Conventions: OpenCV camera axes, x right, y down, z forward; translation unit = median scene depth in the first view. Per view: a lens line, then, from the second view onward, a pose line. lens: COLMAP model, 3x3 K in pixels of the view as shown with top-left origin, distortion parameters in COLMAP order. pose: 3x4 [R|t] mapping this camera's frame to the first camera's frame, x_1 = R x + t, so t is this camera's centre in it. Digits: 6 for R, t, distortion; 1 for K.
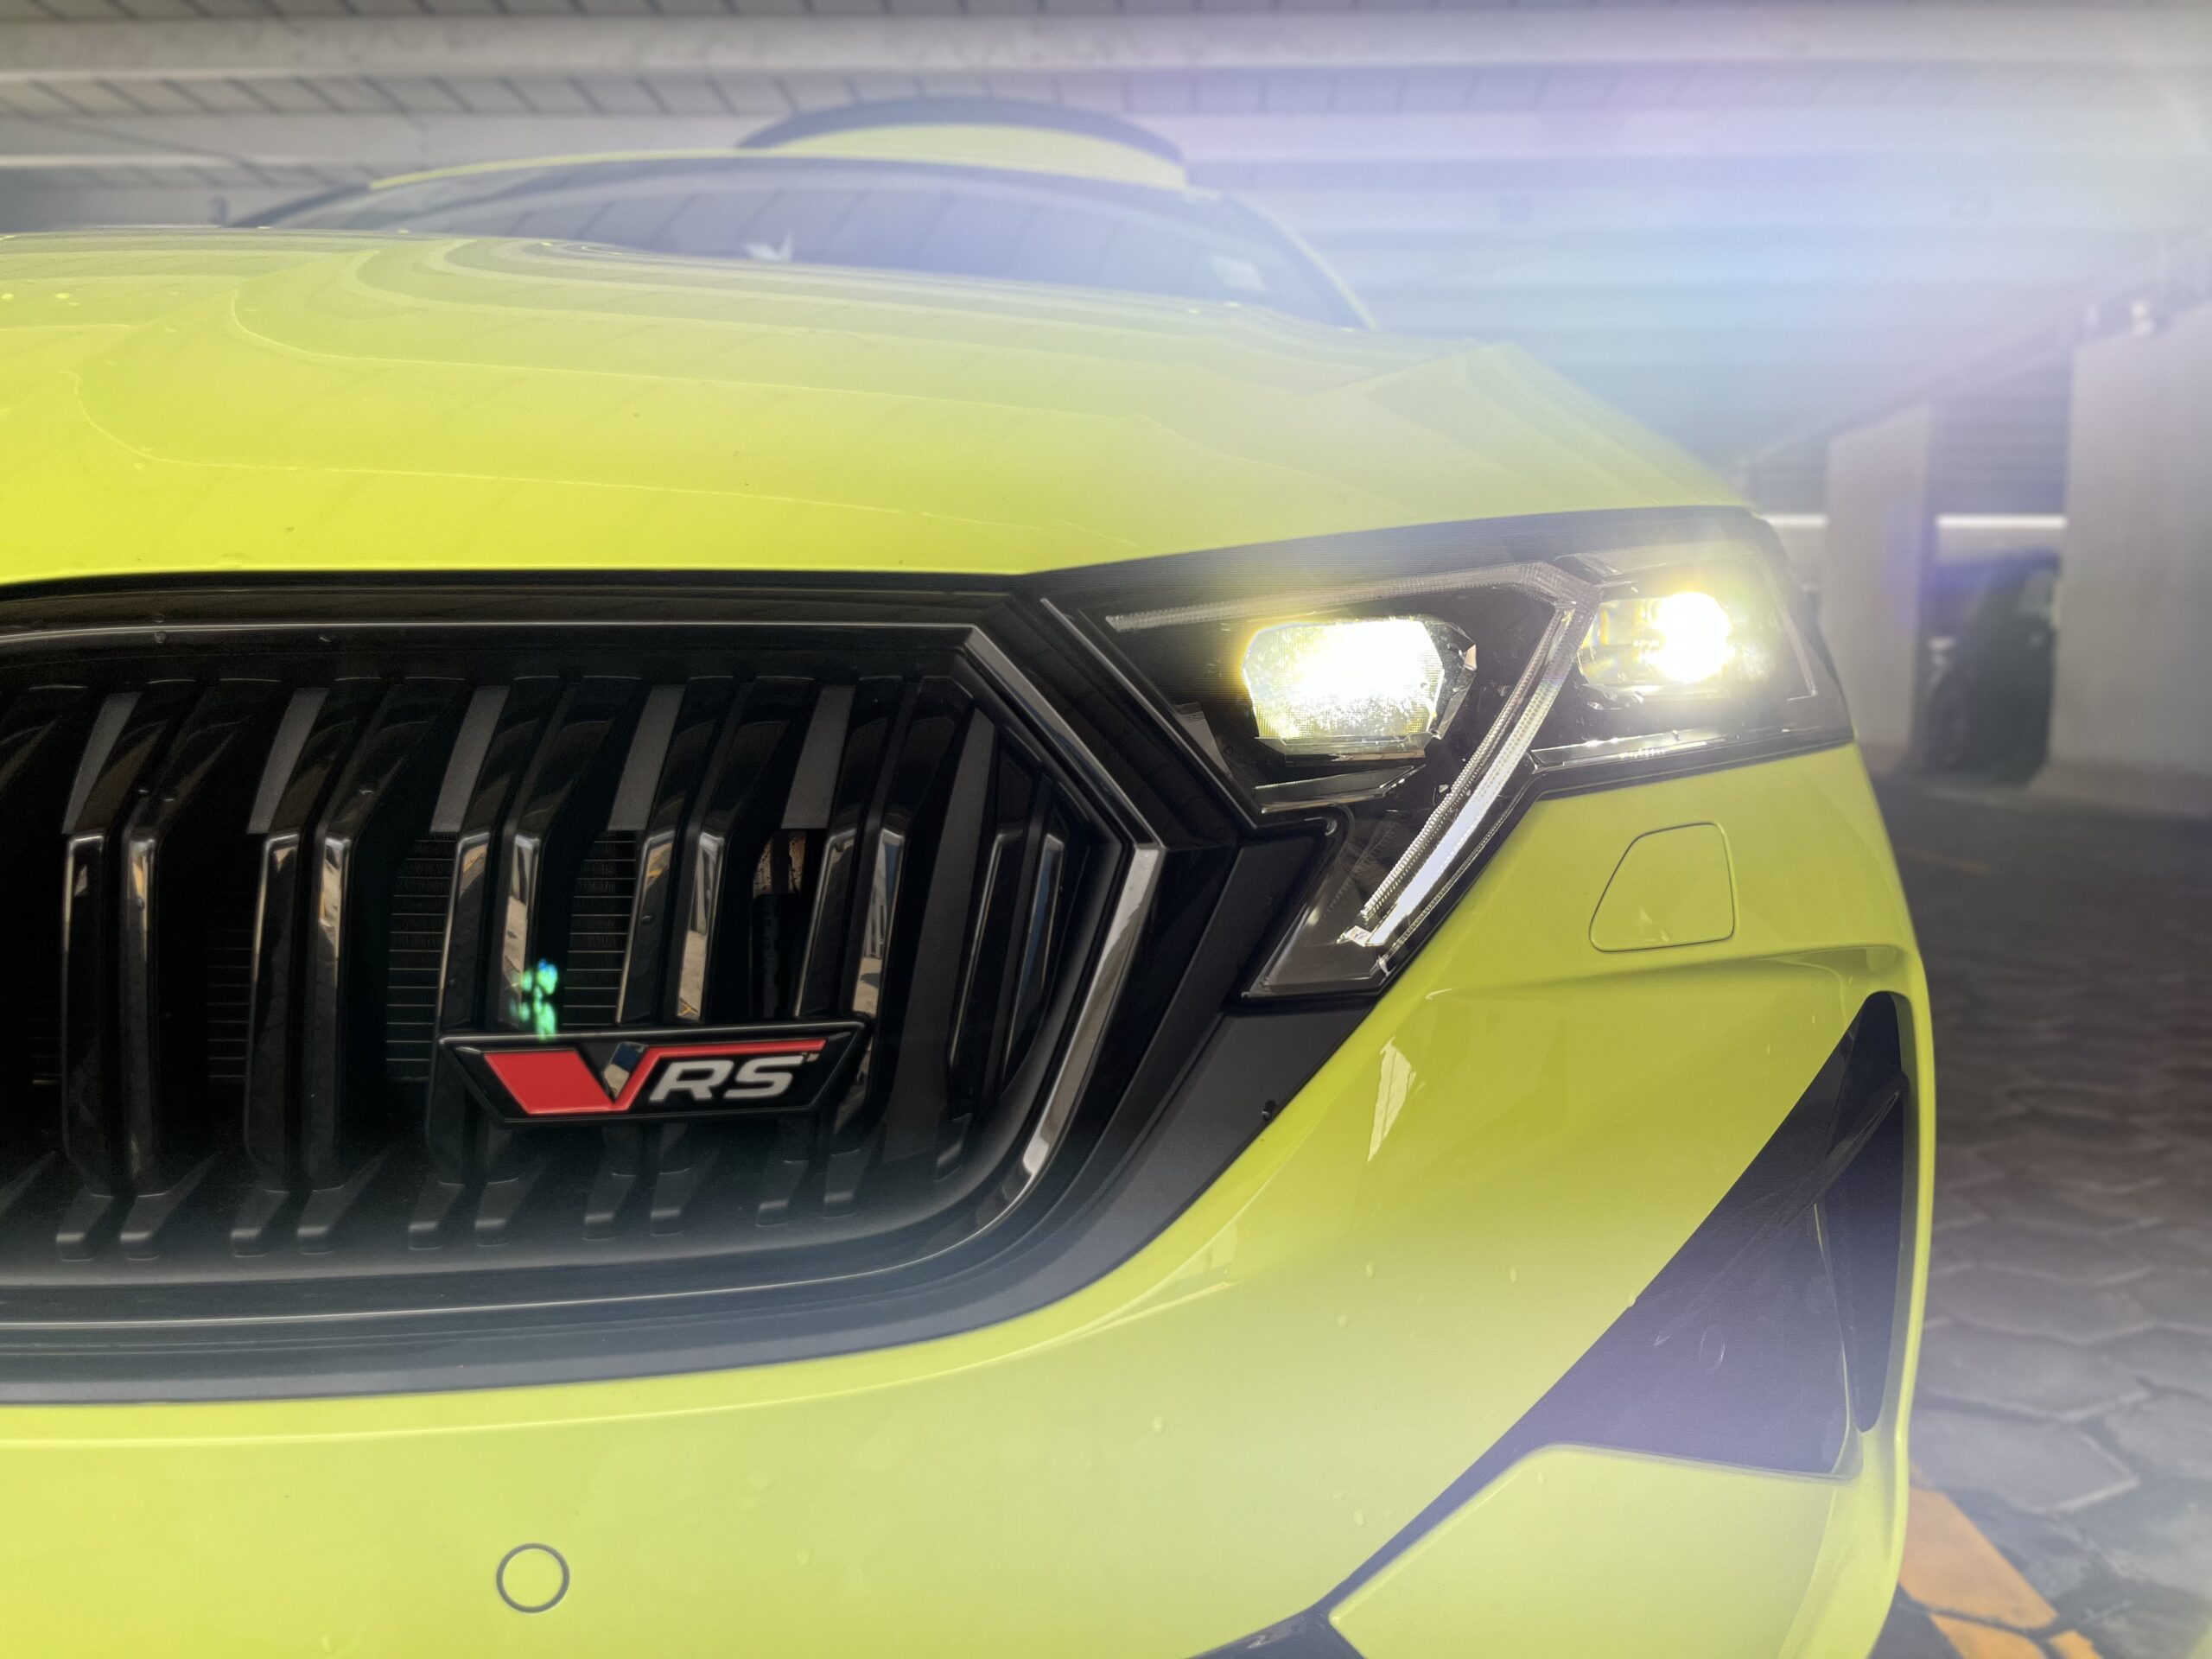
lens RADIAL K [[1679.6, 0, 1106.0], [0, 1679.6, 829.5], [0, 0, 1]] dist [0.062267, -0.097100]
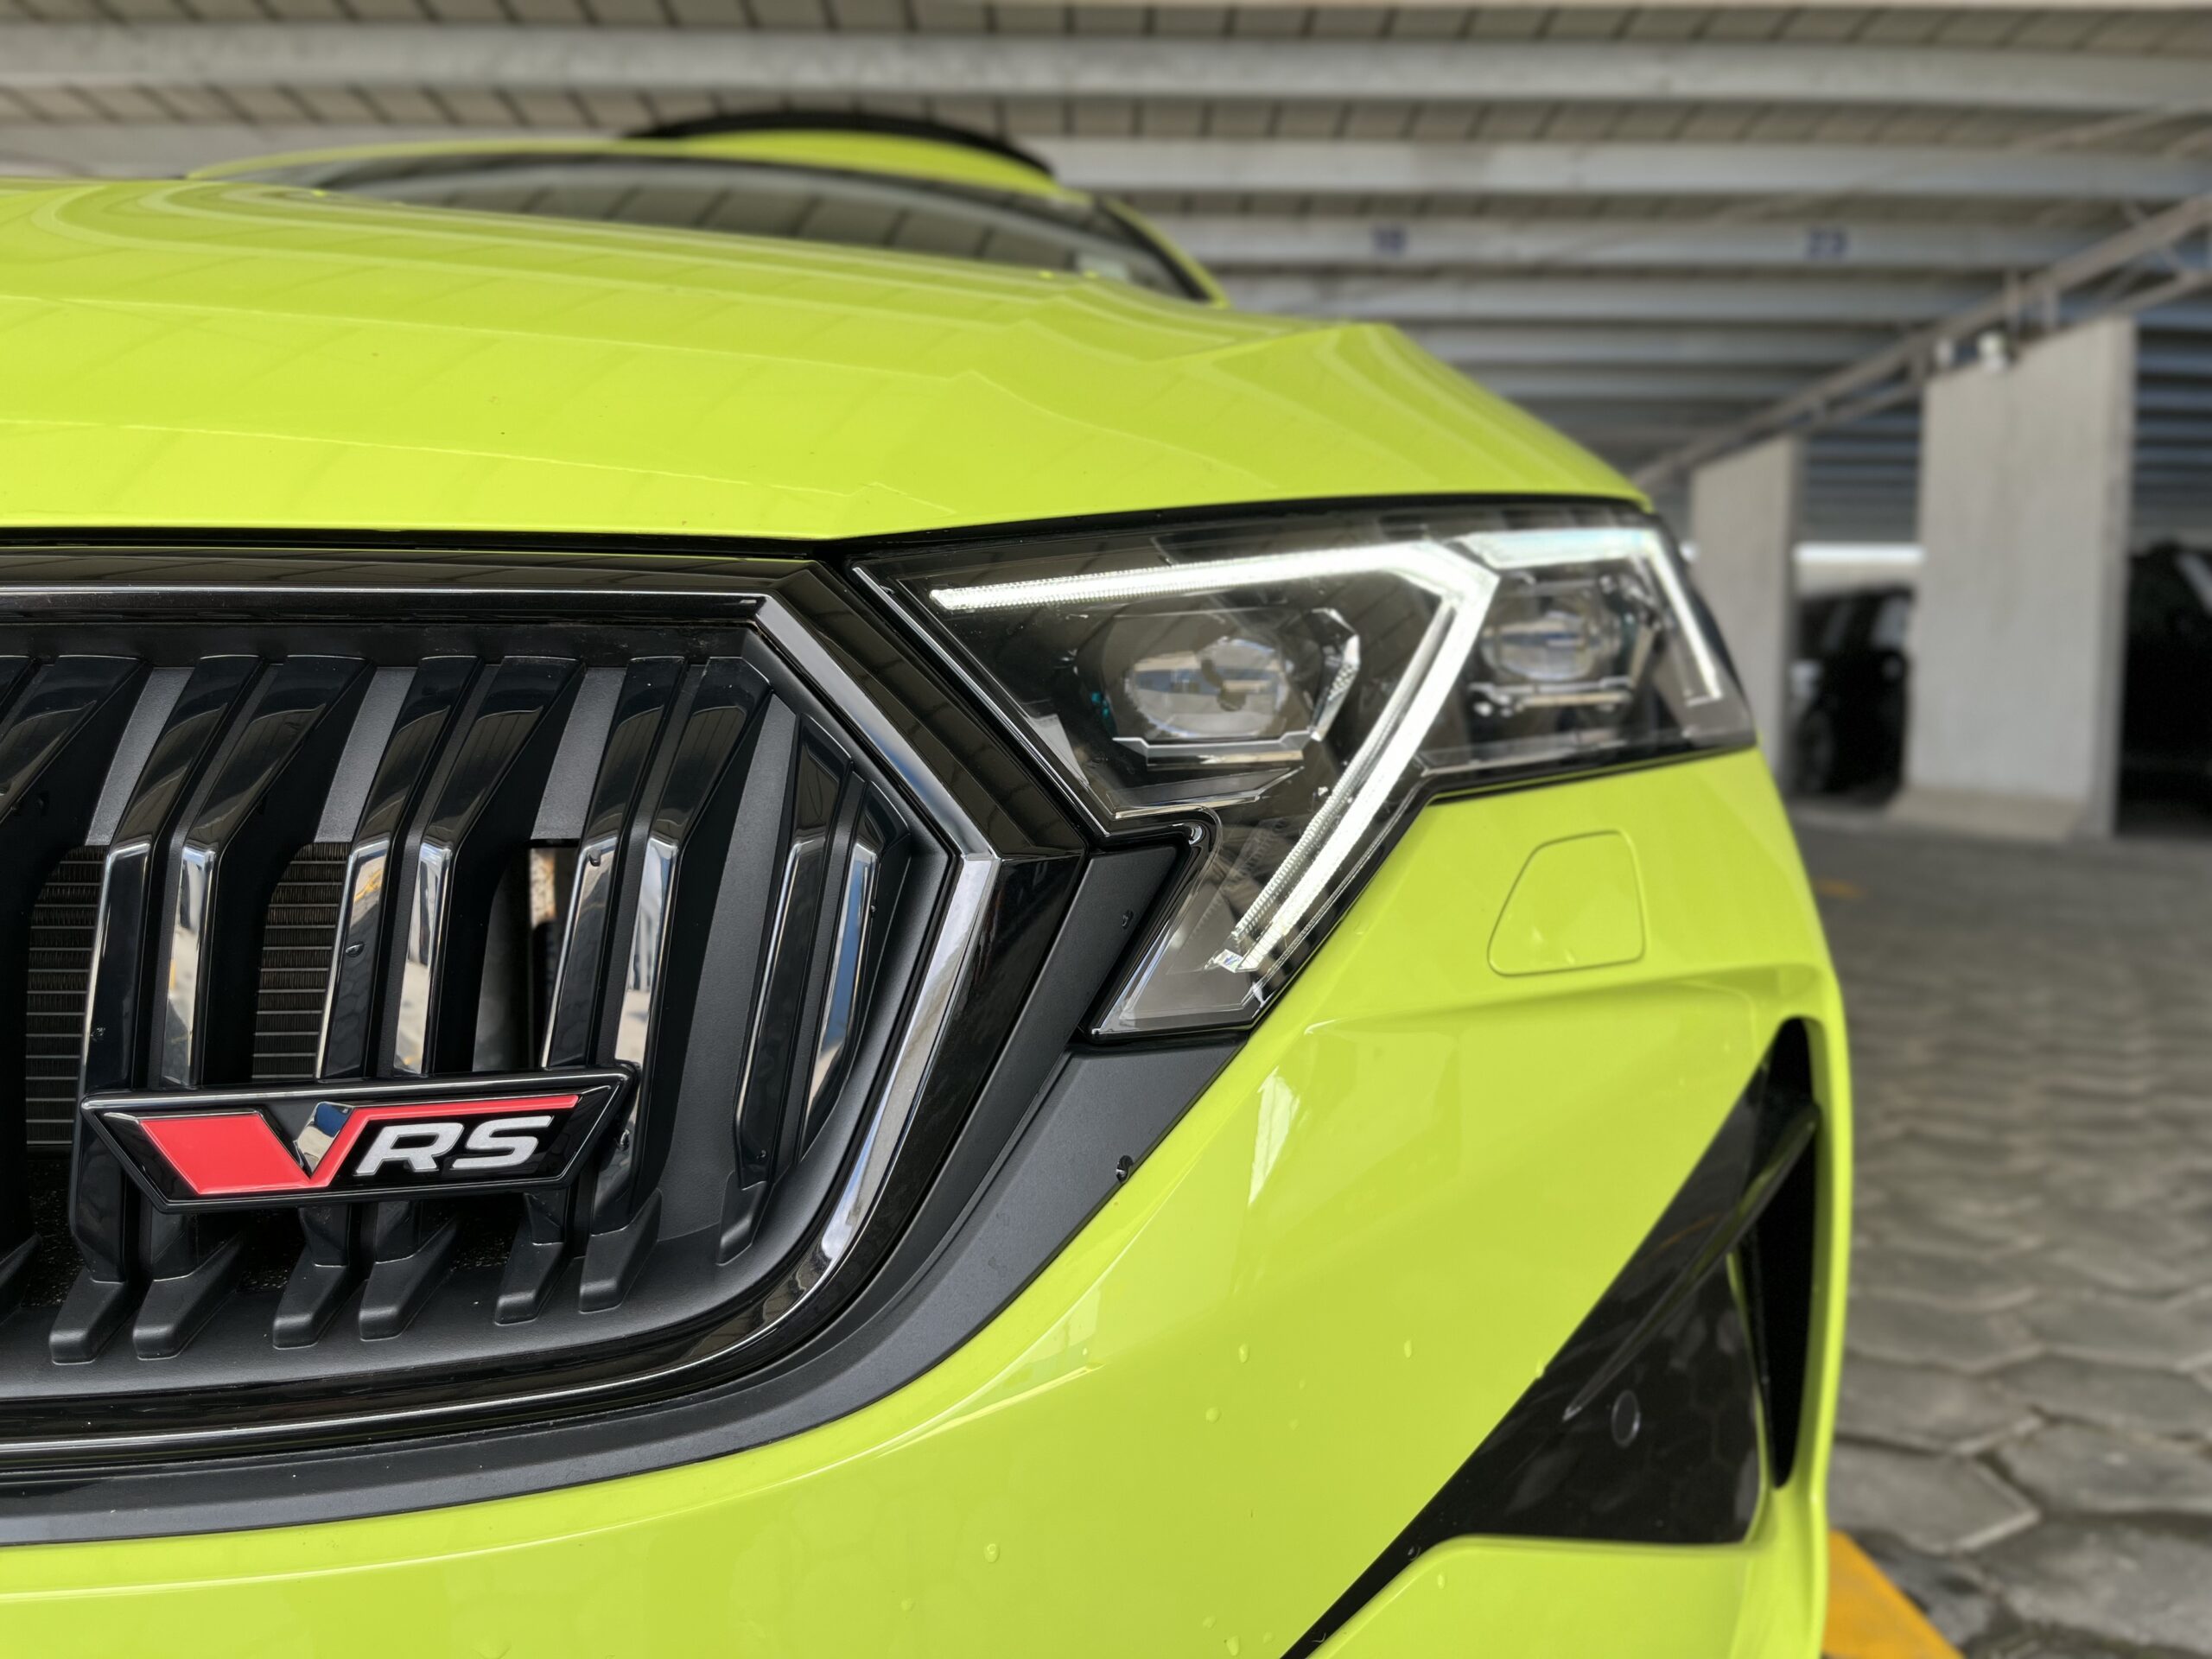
lens RADIAL K [[1679.6, 0, 1106.0], [0, 1679.6, 829.5], [0, 0, 1]] dist [0.062267, -0.097100]
pose [[0.997614, -0.006682, 0.068716, 0.030288], [0.007976, 0.999796, -0.018566, 0.012298], [-0.068578, 0.019070, 0.997463, 0.149904]]
